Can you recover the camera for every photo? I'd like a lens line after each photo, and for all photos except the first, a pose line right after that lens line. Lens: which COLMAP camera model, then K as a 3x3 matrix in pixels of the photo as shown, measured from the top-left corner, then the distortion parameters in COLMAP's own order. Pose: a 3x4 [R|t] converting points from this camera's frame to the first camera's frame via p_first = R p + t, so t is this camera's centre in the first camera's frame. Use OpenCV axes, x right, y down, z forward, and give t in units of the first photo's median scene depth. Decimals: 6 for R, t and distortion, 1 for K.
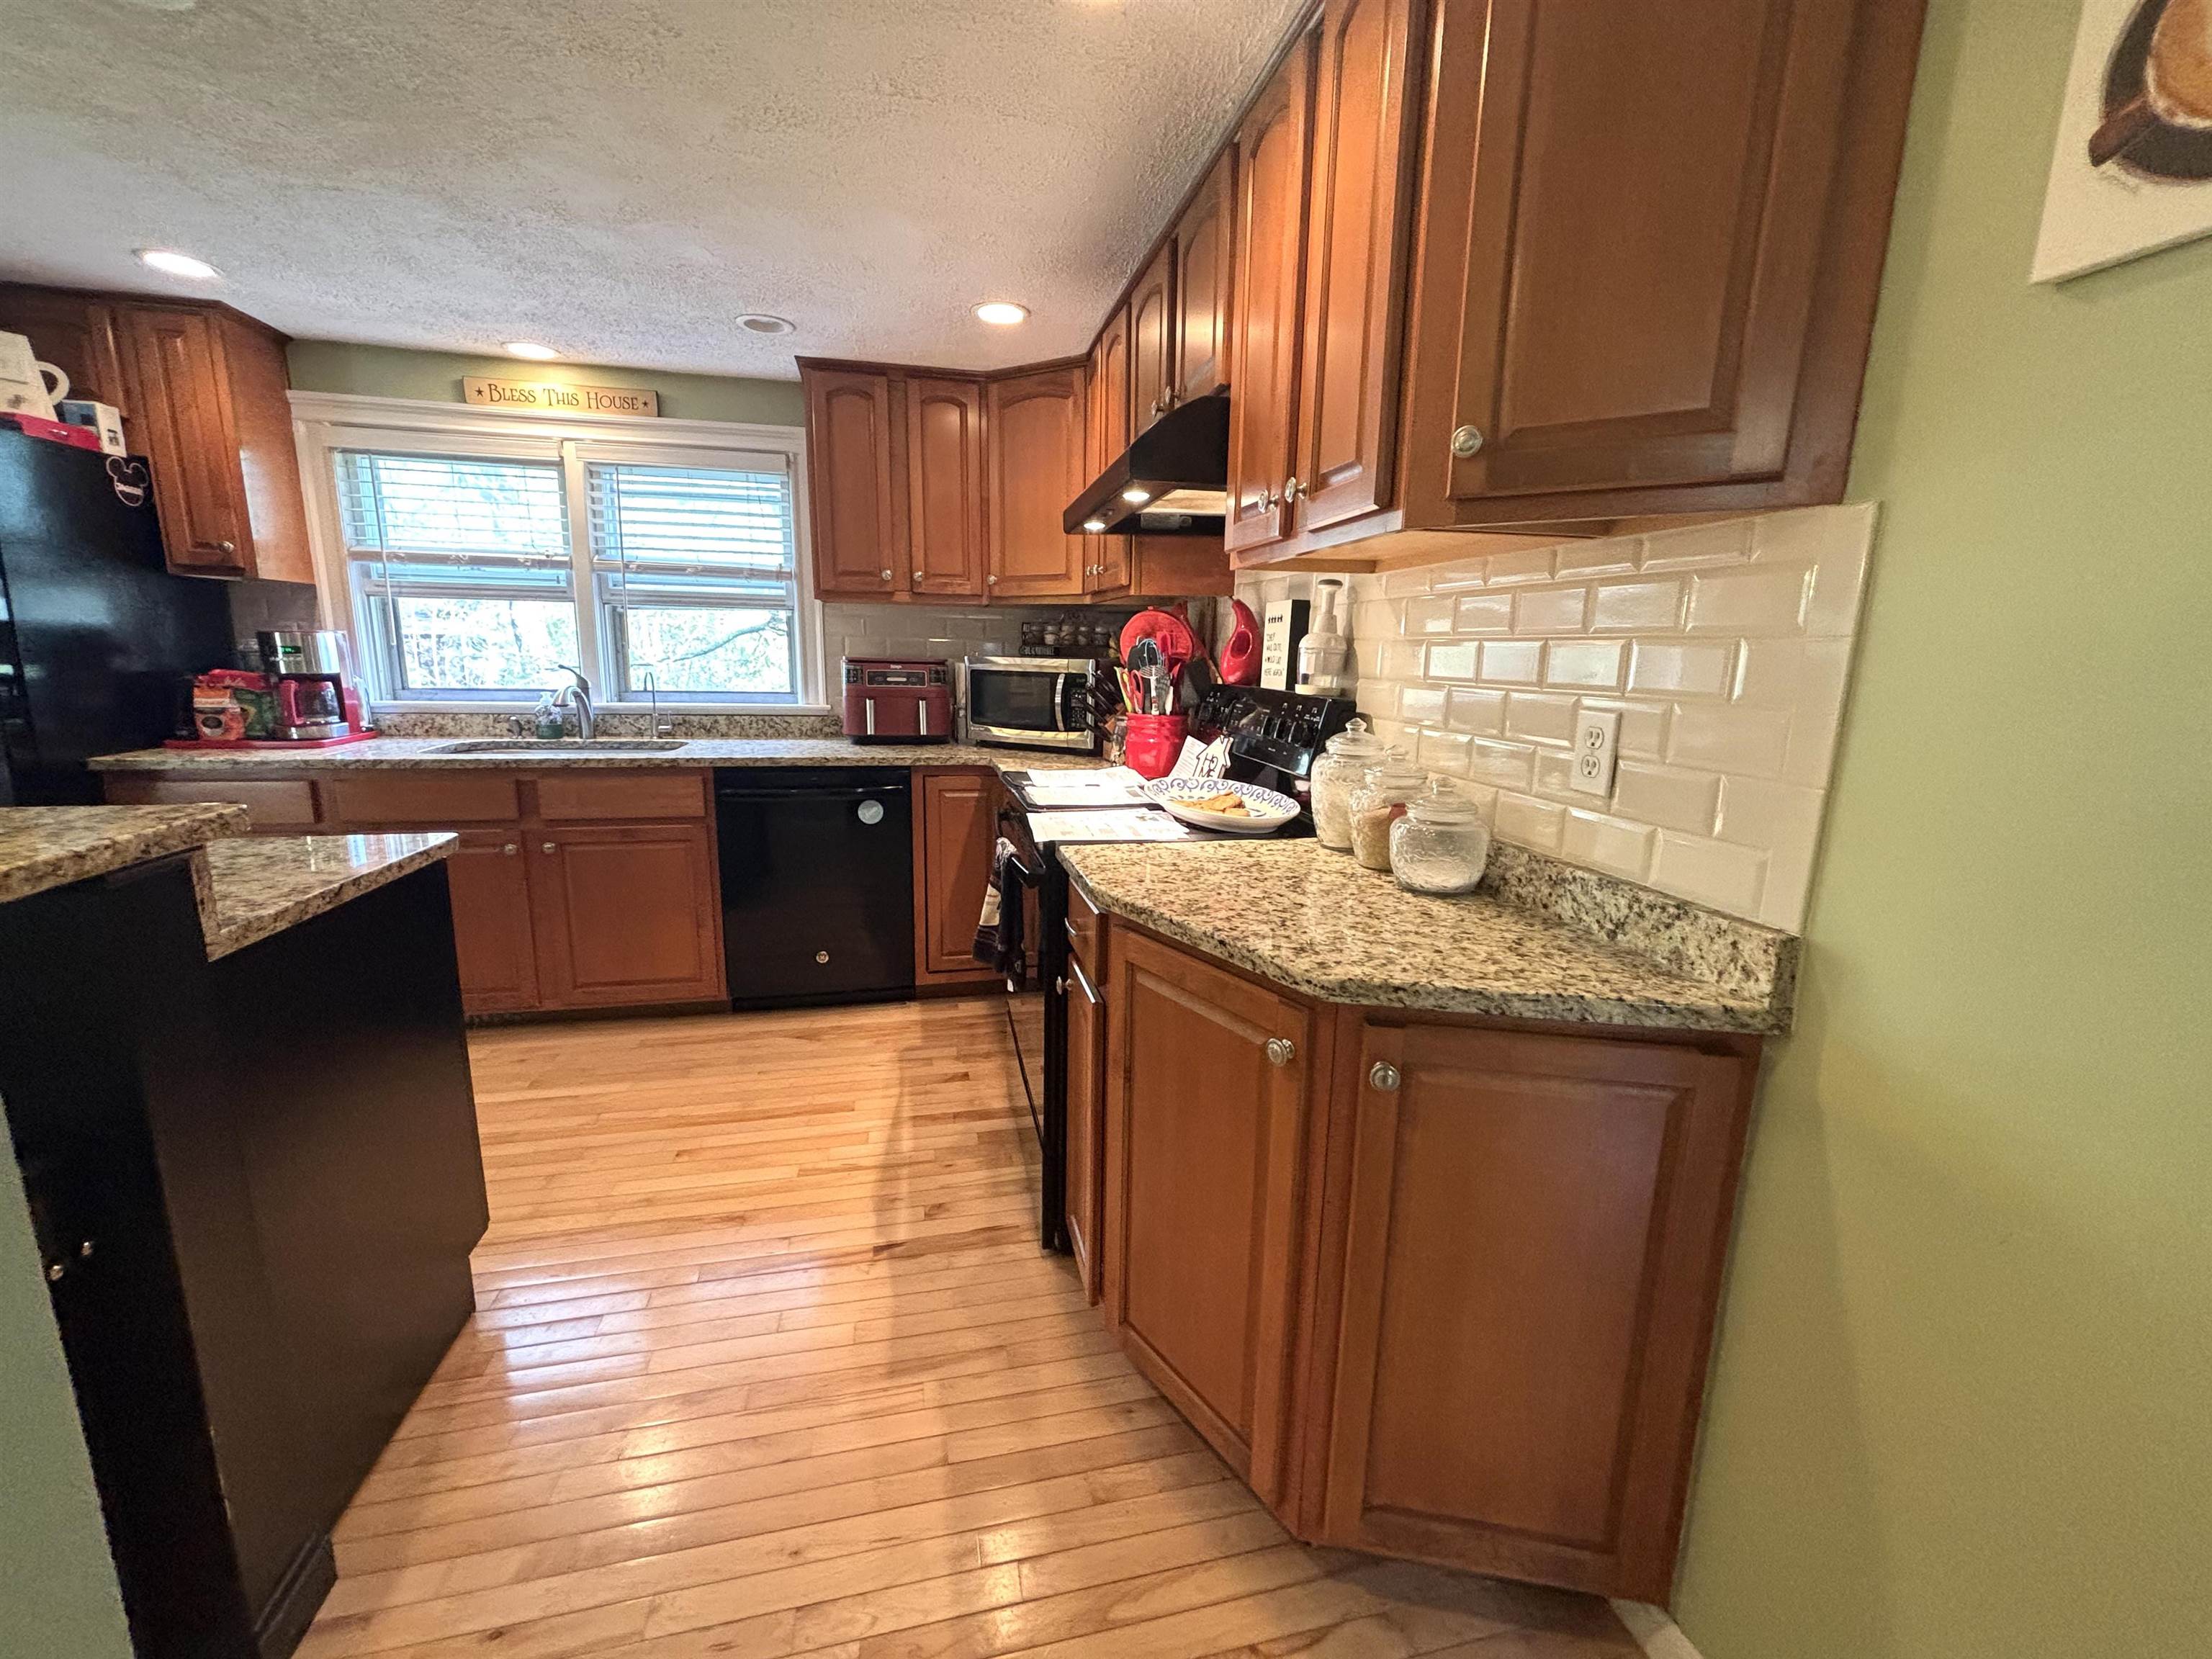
lens RADIAL K [[884.3, 0, 1093.9], [0, 884.3, 828.8], [0, 0, 1]] dist [0.002419, -0.000239]
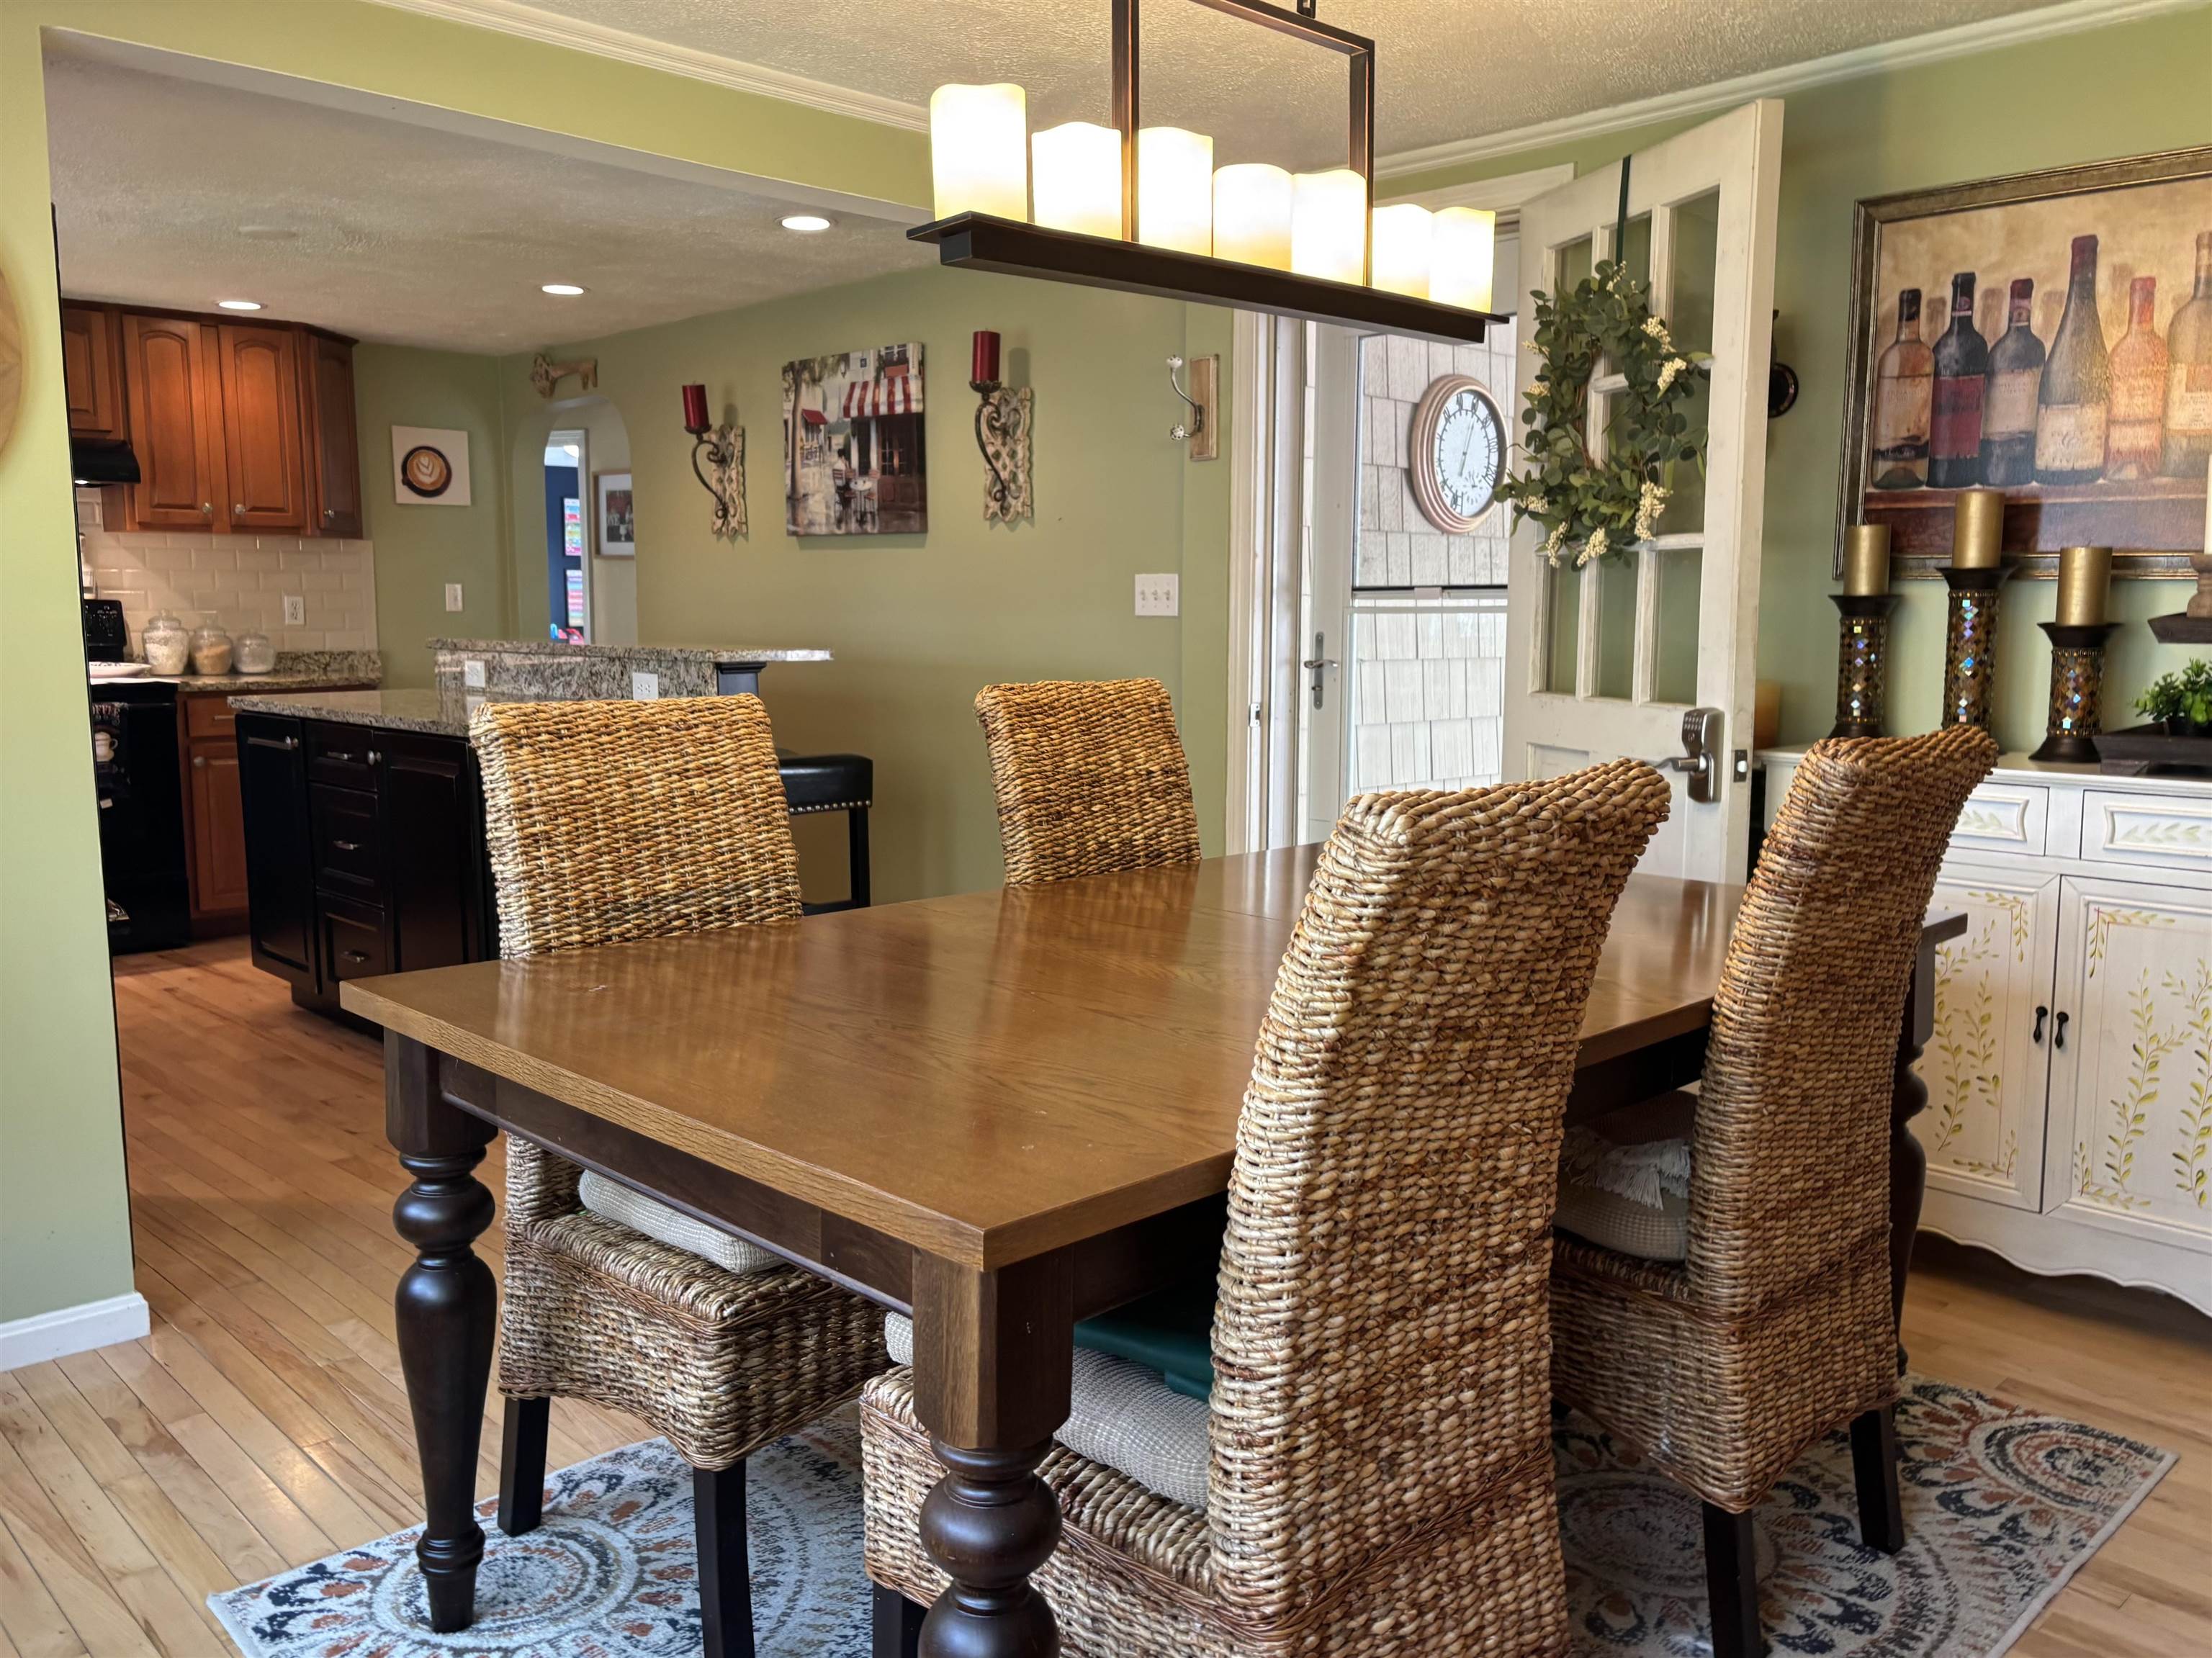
lens RADIAL K [[1747.0, 0, 1121.0], [0, 1747.0, 820.8], [0, 0, 1]] dist [-0.001445, 0.062323]
pose [[-0.533478, -0.125691, 0.836423, -2.475887], [0.155922, 0.957334, 0.243309, -0.173411], [-0.831318, 0.260217, -0.491119, 0.758555]]
